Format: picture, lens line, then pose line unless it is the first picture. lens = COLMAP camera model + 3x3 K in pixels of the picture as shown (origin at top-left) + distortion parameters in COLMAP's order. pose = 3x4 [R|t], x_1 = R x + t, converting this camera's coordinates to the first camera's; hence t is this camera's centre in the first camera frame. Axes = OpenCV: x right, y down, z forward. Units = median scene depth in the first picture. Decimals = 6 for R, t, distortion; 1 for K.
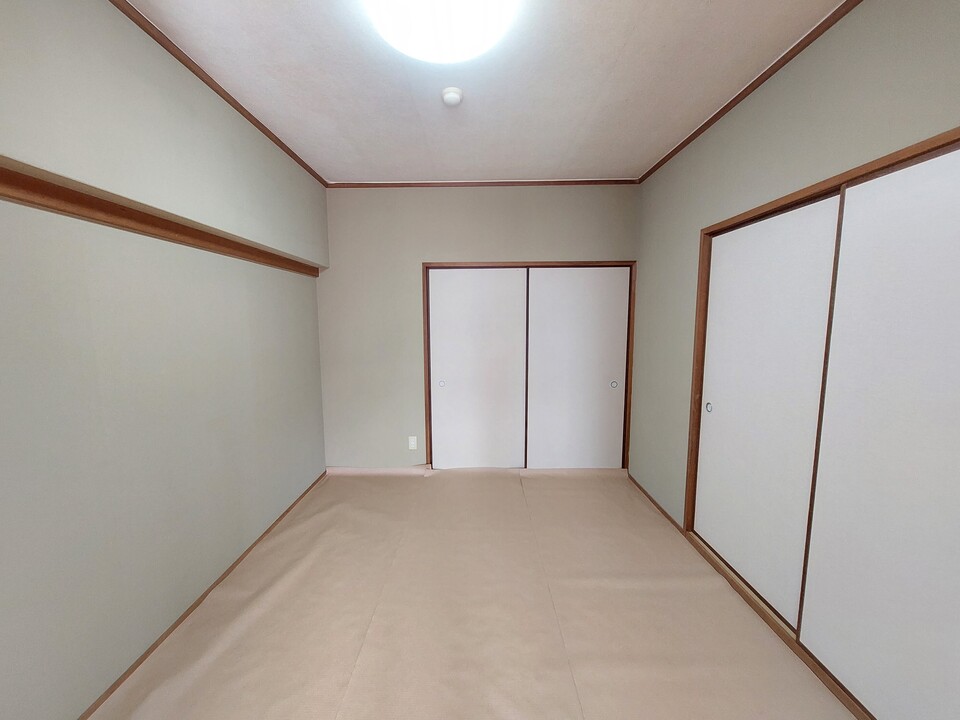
lens RADIAL K [[385.2, 0, 477.2], [0, 385.2, 359.9], [0, 0, 1]] dist [-0.000815, 0.000121]
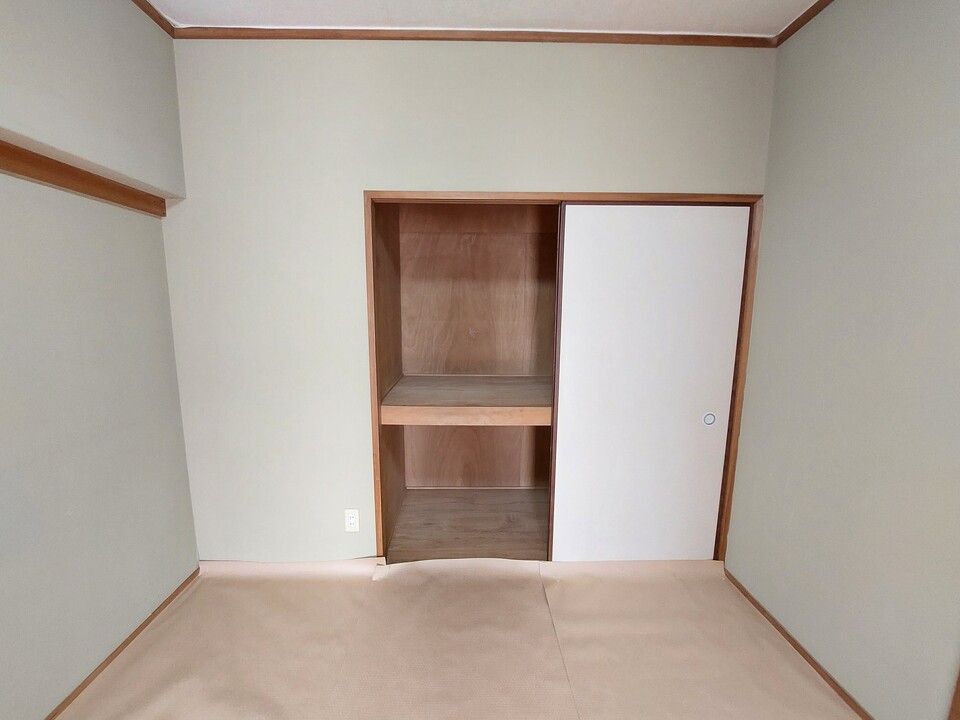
lens RADIAL K [[385.2, 0, 480.6], [0, 385.2, 361.8], [0, 0, 1]] dist [-0.000815, 0.000121]
pose [[0.999365, 0.005354, 0.035221, -0.001569], [-0.007218, 0.998568, 0.053007, -0.048270], [-0.034887, -0.053228, 0.997973, 0.452992]]
